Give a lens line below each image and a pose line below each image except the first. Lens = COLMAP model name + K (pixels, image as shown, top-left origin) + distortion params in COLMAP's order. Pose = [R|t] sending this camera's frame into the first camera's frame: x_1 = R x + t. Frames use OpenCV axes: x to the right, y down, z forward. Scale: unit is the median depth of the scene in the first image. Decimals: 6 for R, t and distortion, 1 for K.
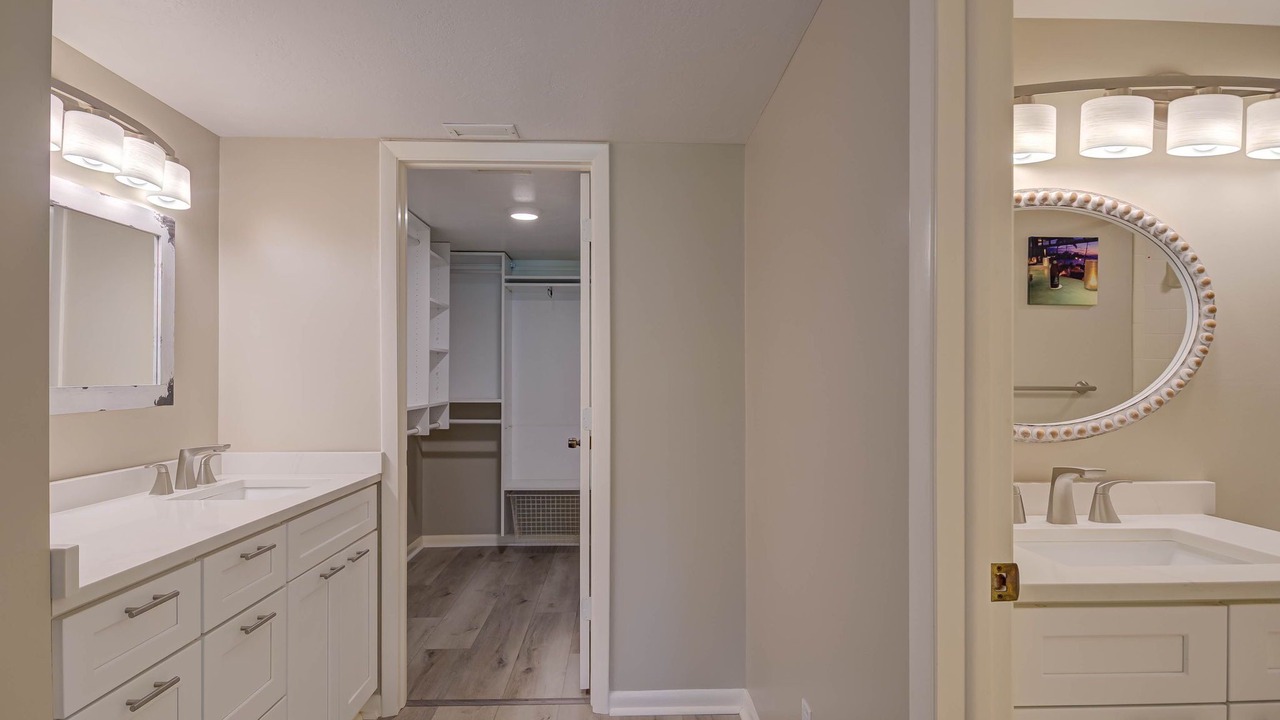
lens RADIAL K [[703.8, 0, 644.8], [0, 703.8, 369.3], [0, 0, 1]] dist [0.005683, -0.003305]
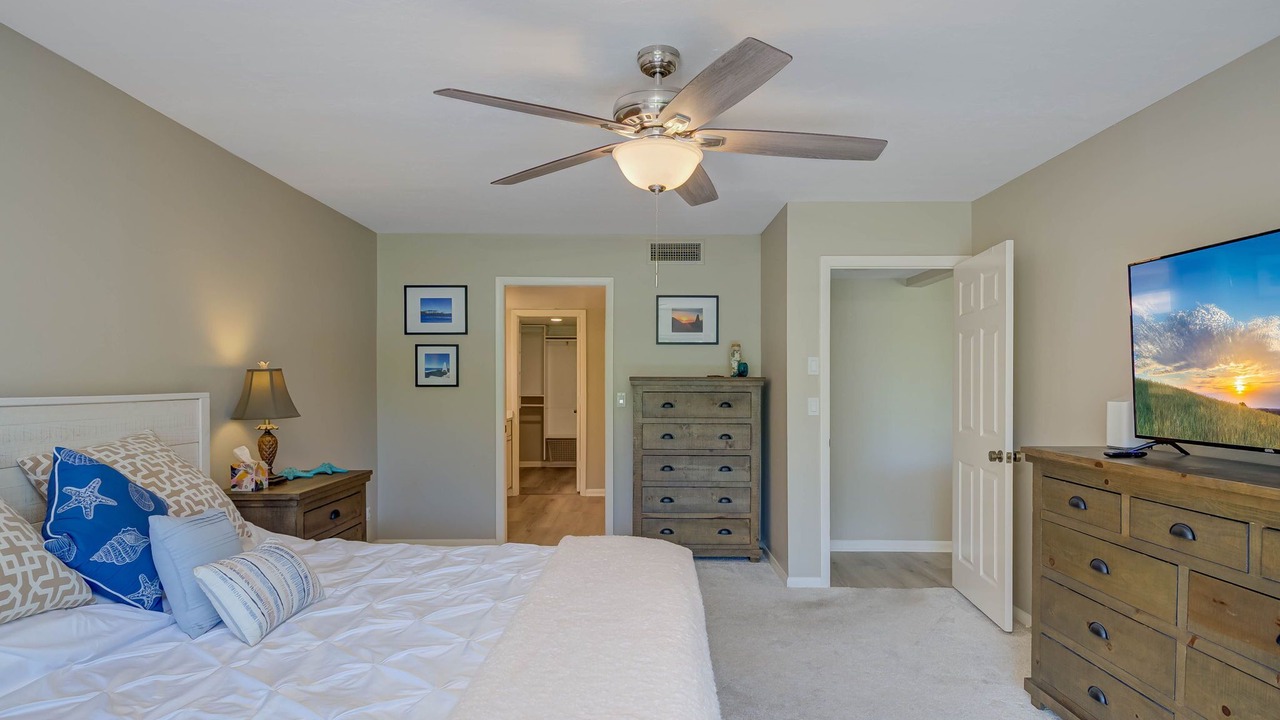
lens RADIAL K [[703.8, 0, 634.6], [0, 703.8, 367.6], [0, 0, 1]] dist [0.005683, -0.003305]
pose [[0.999182, -0.003187, -0.040313, 0.151626], [0.003005, 0.999985, -0.004556, -0.028327], [0.040327, 0.004431, 0.999177, -1.085736]]
